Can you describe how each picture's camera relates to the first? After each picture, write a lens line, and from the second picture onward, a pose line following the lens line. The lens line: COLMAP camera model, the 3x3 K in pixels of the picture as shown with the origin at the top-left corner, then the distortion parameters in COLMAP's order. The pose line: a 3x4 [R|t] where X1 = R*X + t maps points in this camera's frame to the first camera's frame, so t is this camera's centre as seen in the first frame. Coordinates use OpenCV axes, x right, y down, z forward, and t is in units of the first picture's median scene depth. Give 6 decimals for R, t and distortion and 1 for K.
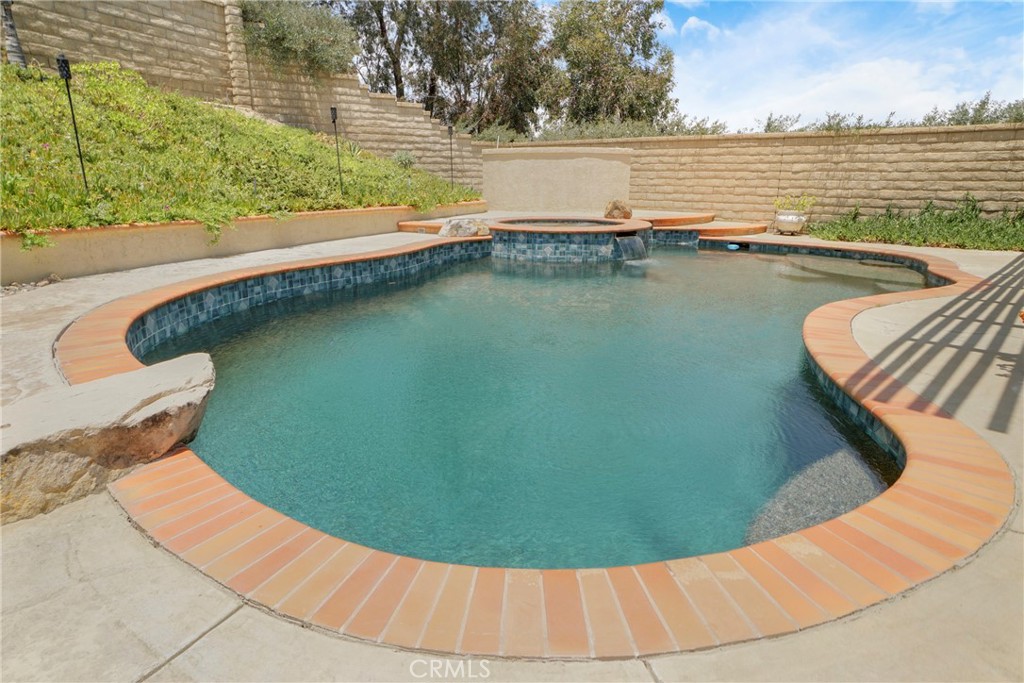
lens RADIAL K [[570.3, 0, 512.0], [0, 570.3, 341.5], [0, 0, 1]] dist [-0.052376, 0.027202]
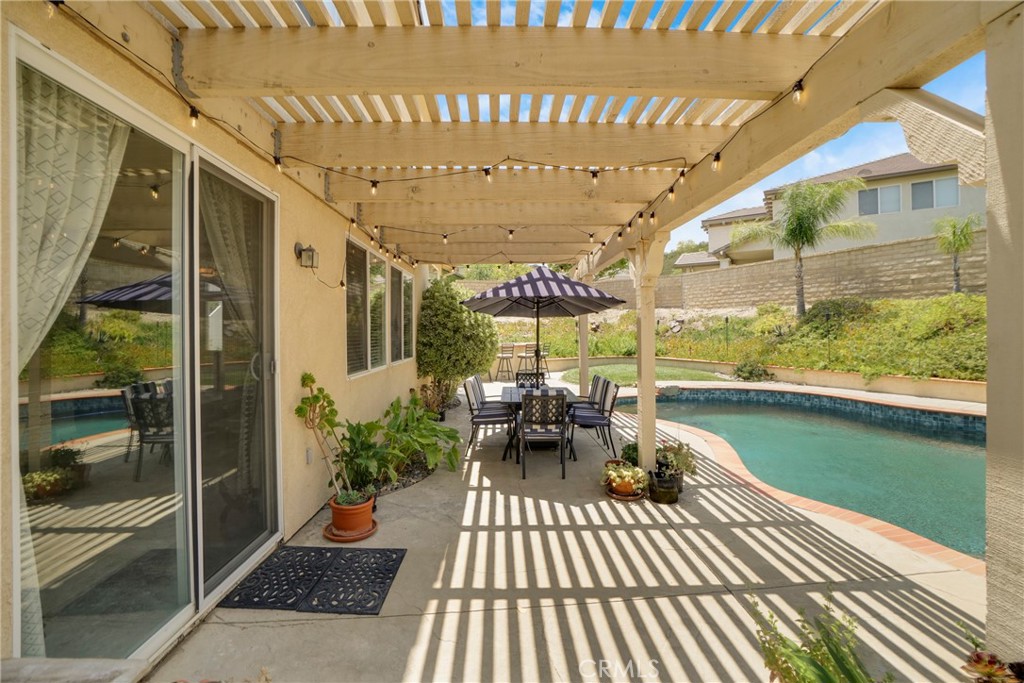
lens RADIAL K [[465.6, 0, 503.6], [0, 465.6, 328.4], [0, 0, 1]] dist [-0.062881, 0.024662]
pose [[-0.694512, -0.000055, -0.719481, 0.931608], [-0.190519, 0.964317, 0.183834, -0.242359], [0.693798, 0.264749, -0.669741, 0.637737]]
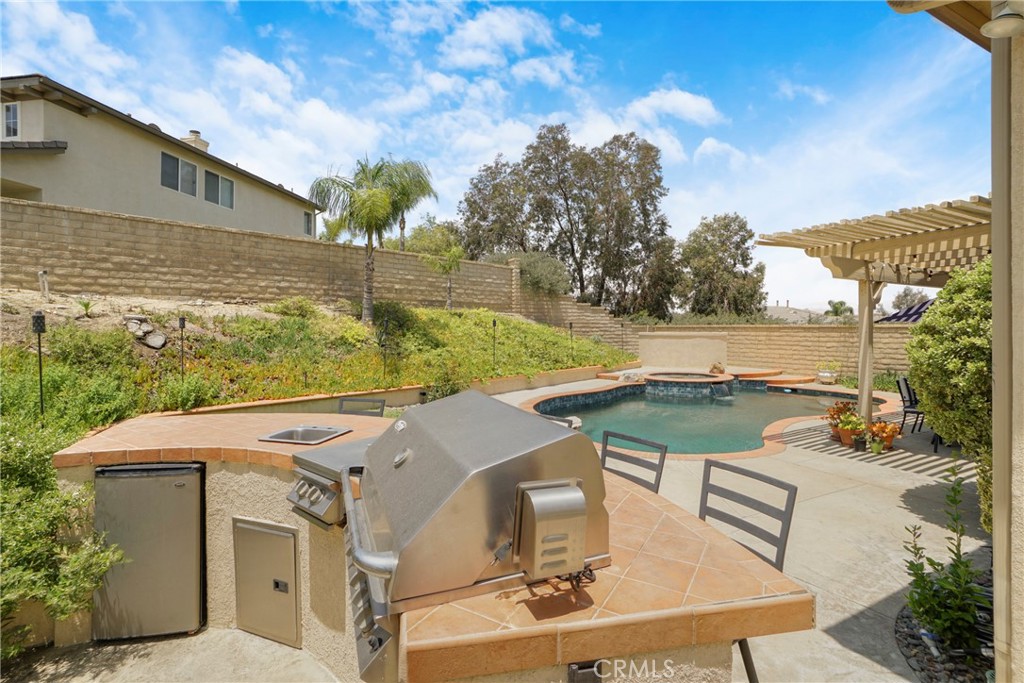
lens RADIAL K [[465.6, 0, 503.6], [0, 465.6, 328.4], [0, 0, 1]] dist [-0.062881, 0.024662]
pose [[0.950075, -0.007161, -0.311940, -0.001266], [-0.078225, 0.962342, -0.260342, 0.073204], [0.302057, 0.271746, 0.913737, -0.536196]]
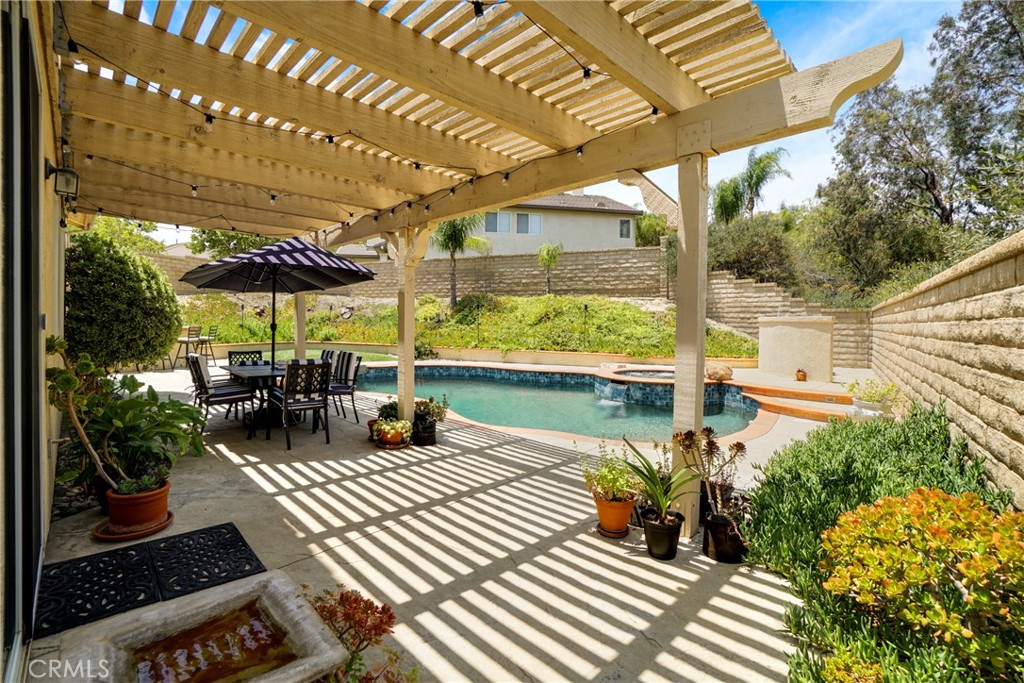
lens RADIAL K [[465.6, 0, 503.6], [0, 465.6, 328.4], [0, 0, 1]] dist [-0.062881, 0.024662]
pose [[-0.012568, 0.009334, -0.999877, 1.040051], [-0.286019, 0.958142, 0.012539, -0.195190], [0.958141, 0.286142, -0.009372, 0.551119]]
